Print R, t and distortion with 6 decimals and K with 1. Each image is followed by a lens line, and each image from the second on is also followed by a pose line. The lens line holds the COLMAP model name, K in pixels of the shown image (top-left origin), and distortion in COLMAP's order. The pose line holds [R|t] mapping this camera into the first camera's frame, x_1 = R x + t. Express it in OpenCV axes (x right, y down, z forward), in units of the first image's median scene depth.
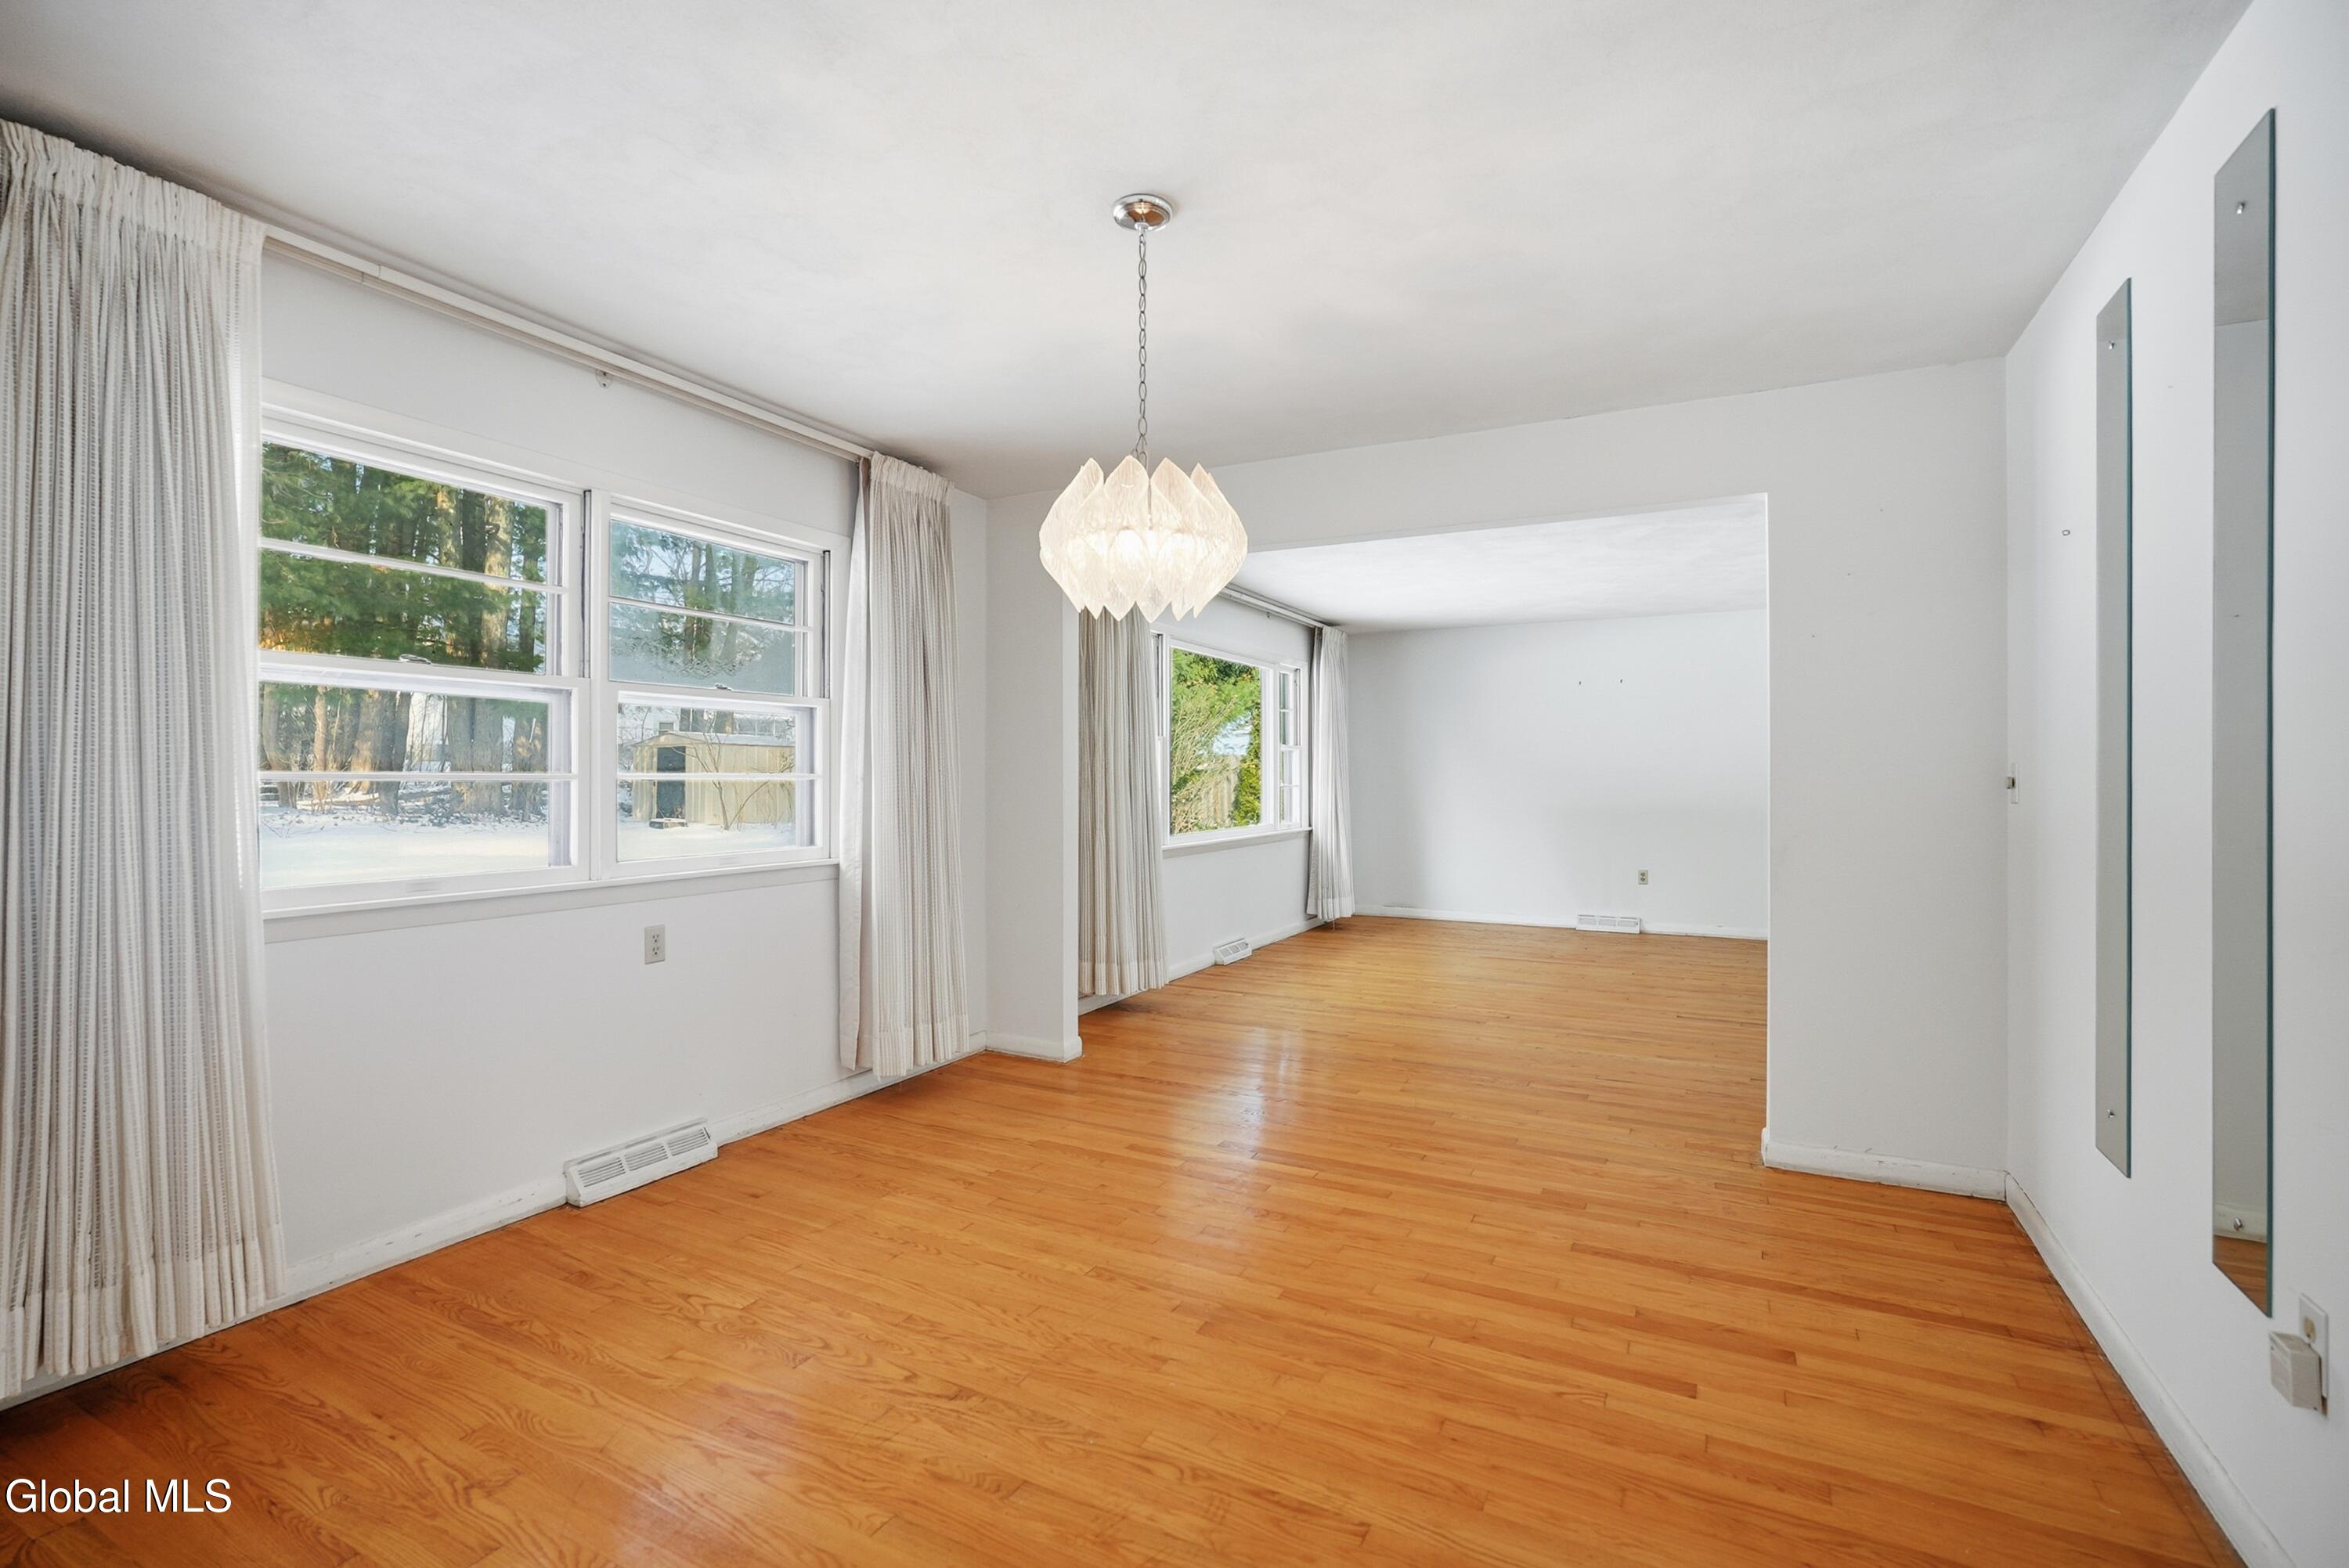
lens RADIAL K [[1055.5, 0, 1170.2], [0, 1055.5, 781.0], [0, 0, 1]] dist [-0.007925, 0.002881]
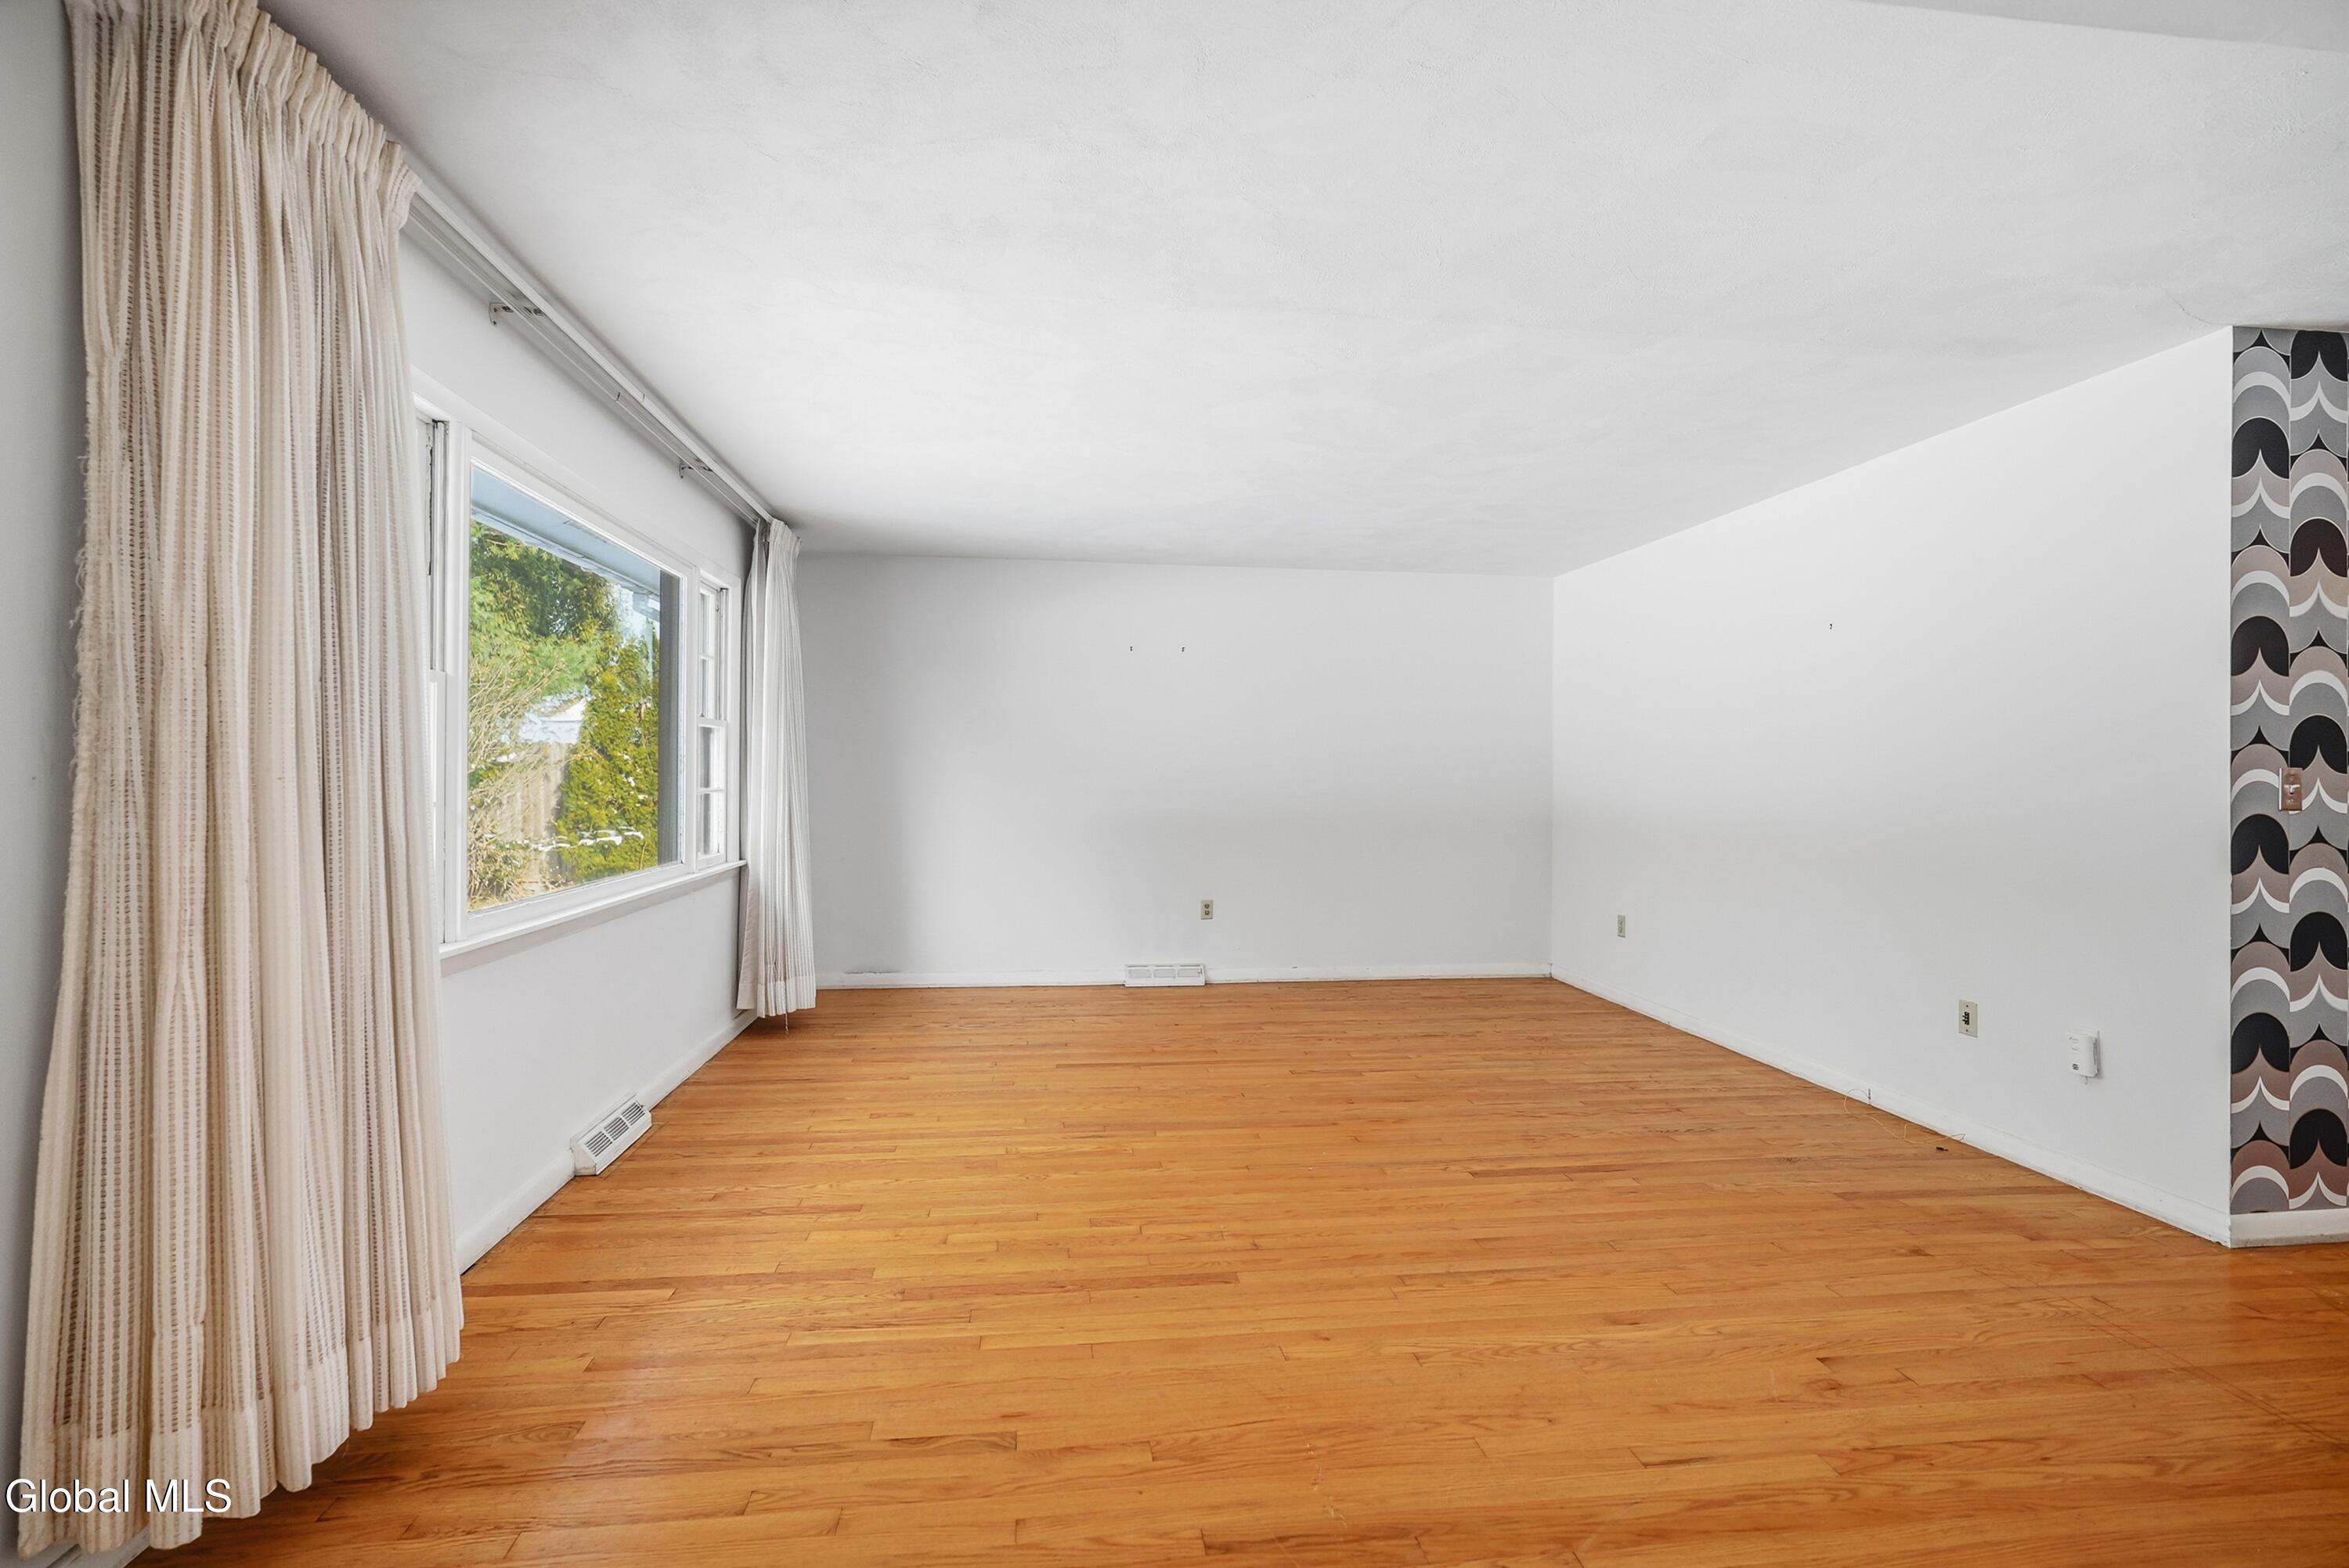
lens RADIAL K [[1055.5, 0, 1176.5], [0, 1055.5, 770.4], [0, 0, 1]] dist [-0.007925, 0.002881]
pose [[0.820476, 0.010356, 0.571587, -0.005261], [-0.005369, 0.999931, -0.010410, -0.001379], [-0.571656, 0.005472, 0.820475, 0.381980]]
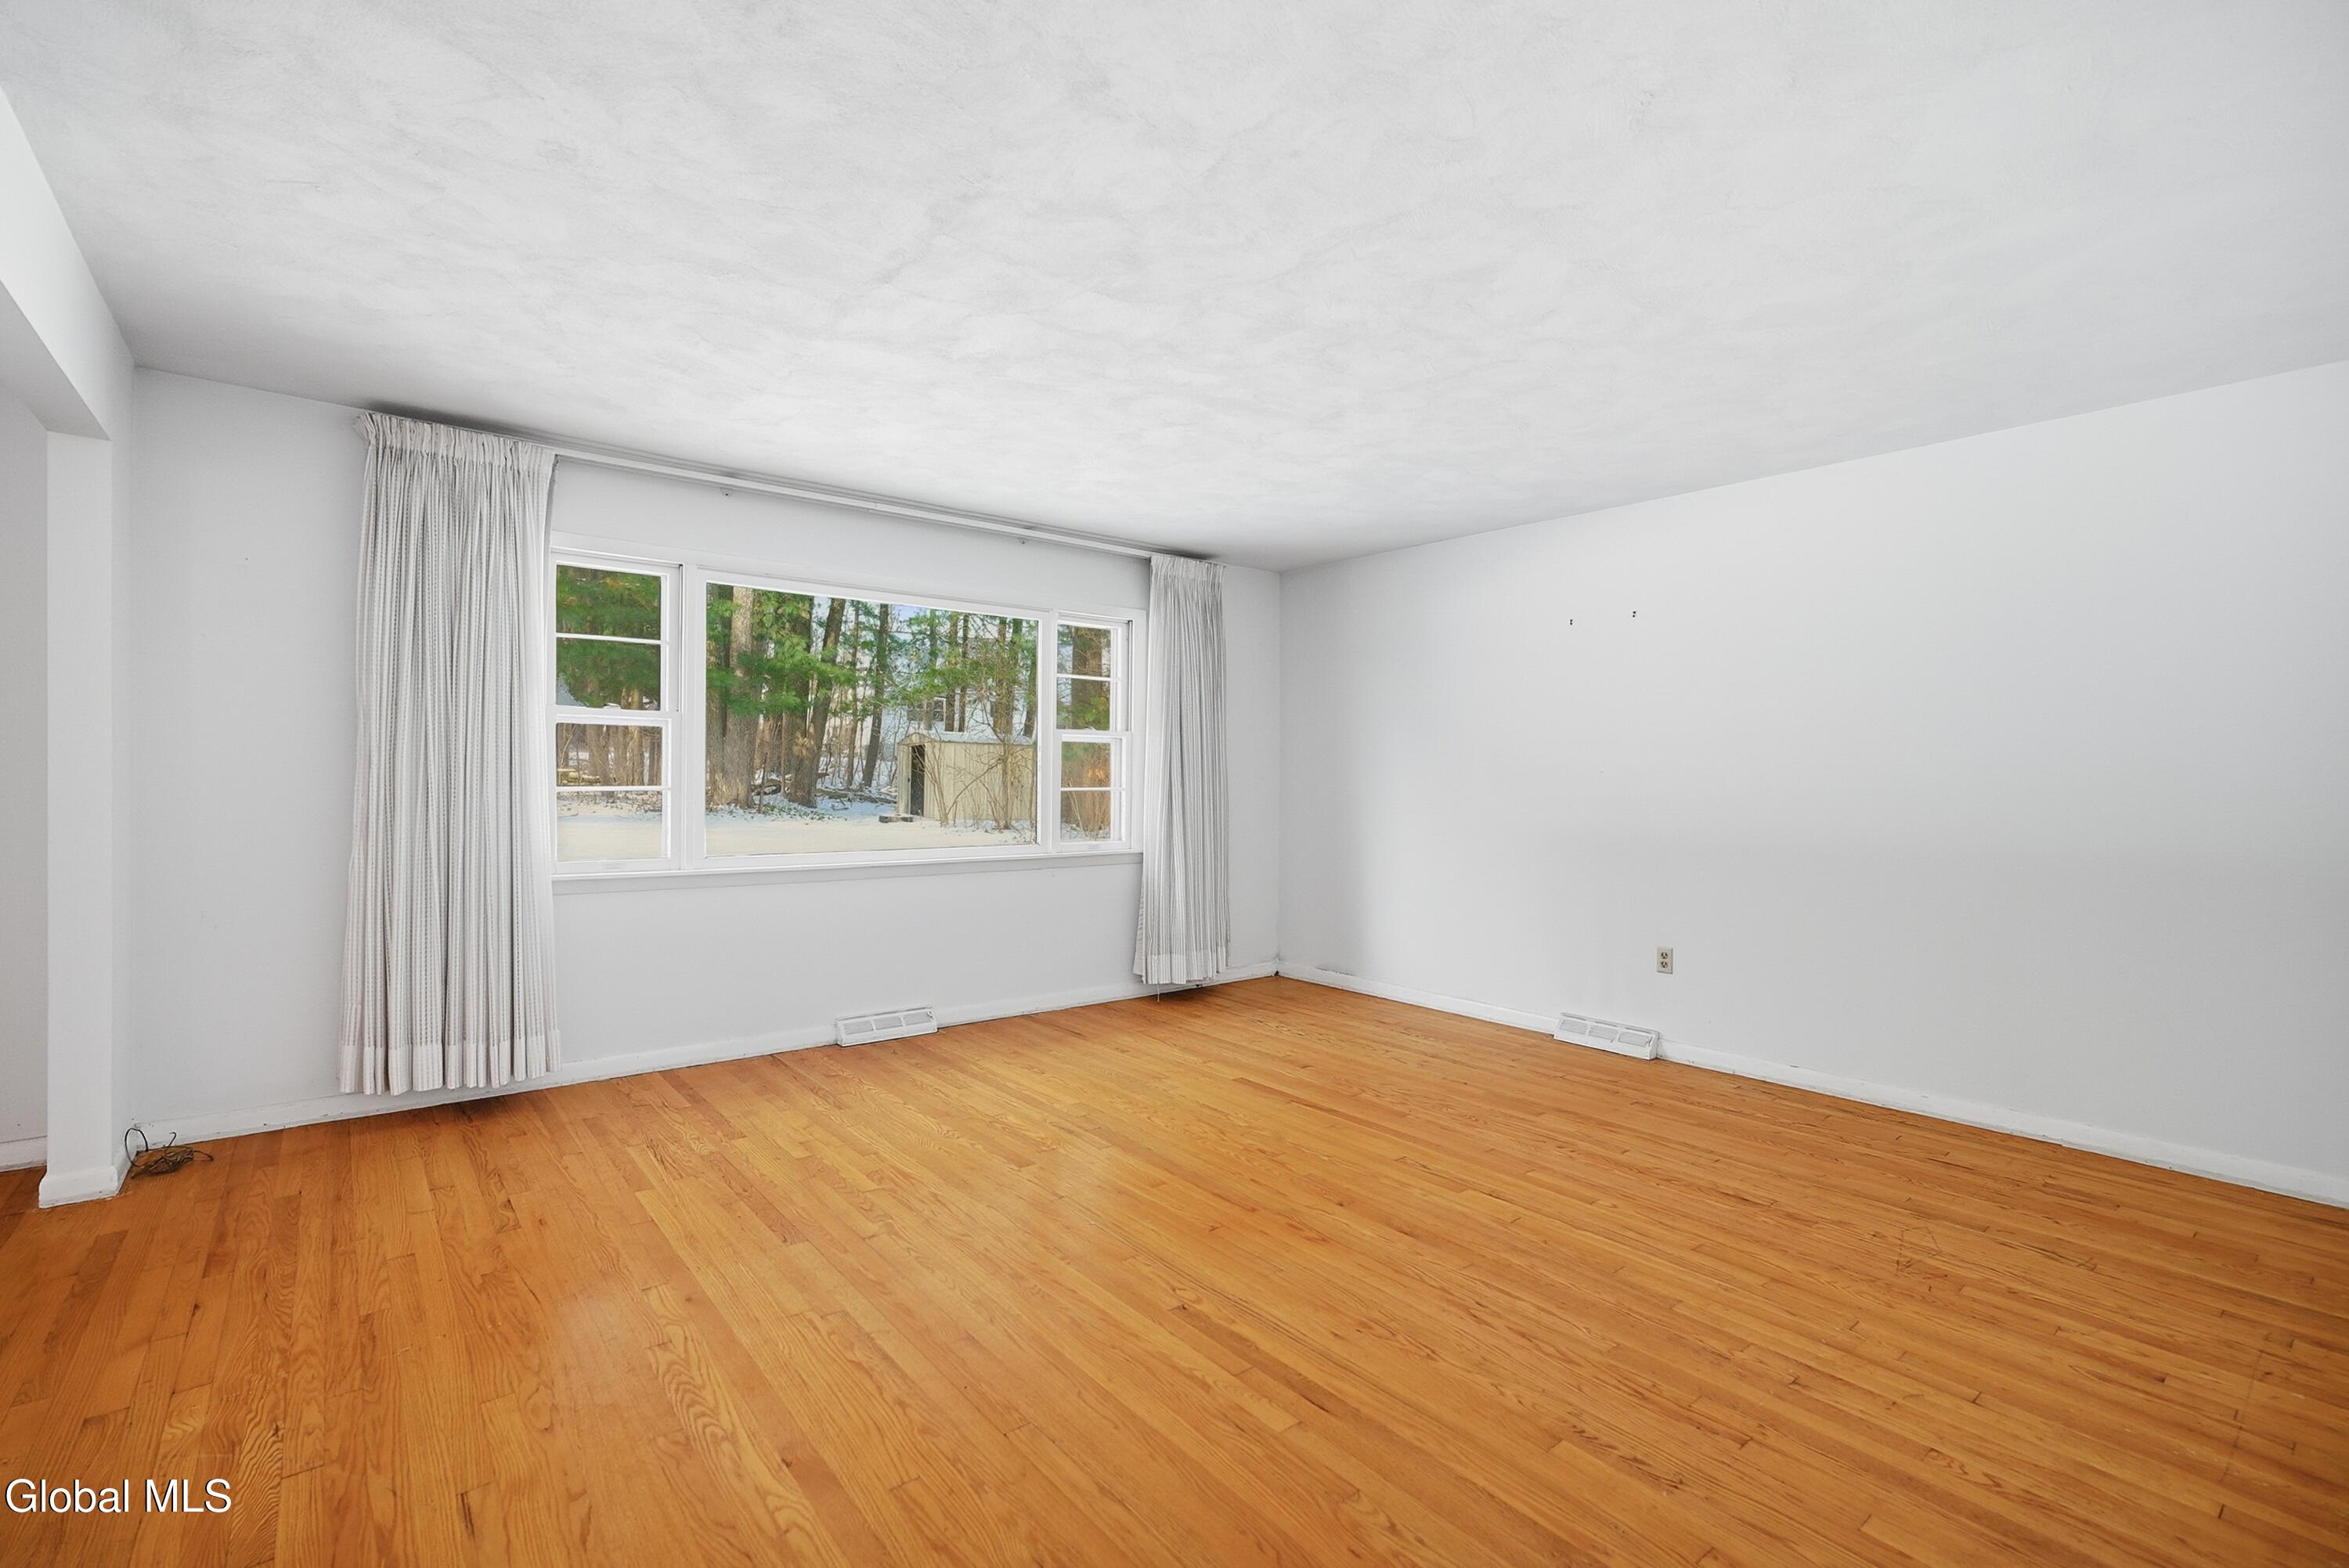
lens RADIAL K [[1055.5, 0, 1169.3], [0, 1055.5, 786.7], [0, 0, 1]] dist [-0.007925, 0.002881]
pose [[0.911354, 0.012218, -0.411441, 0.431896], [-0.011112, 0.999925, 0.005079, -0.000859], [0.411472, -0.000057, 0.911422, 0.375469]]
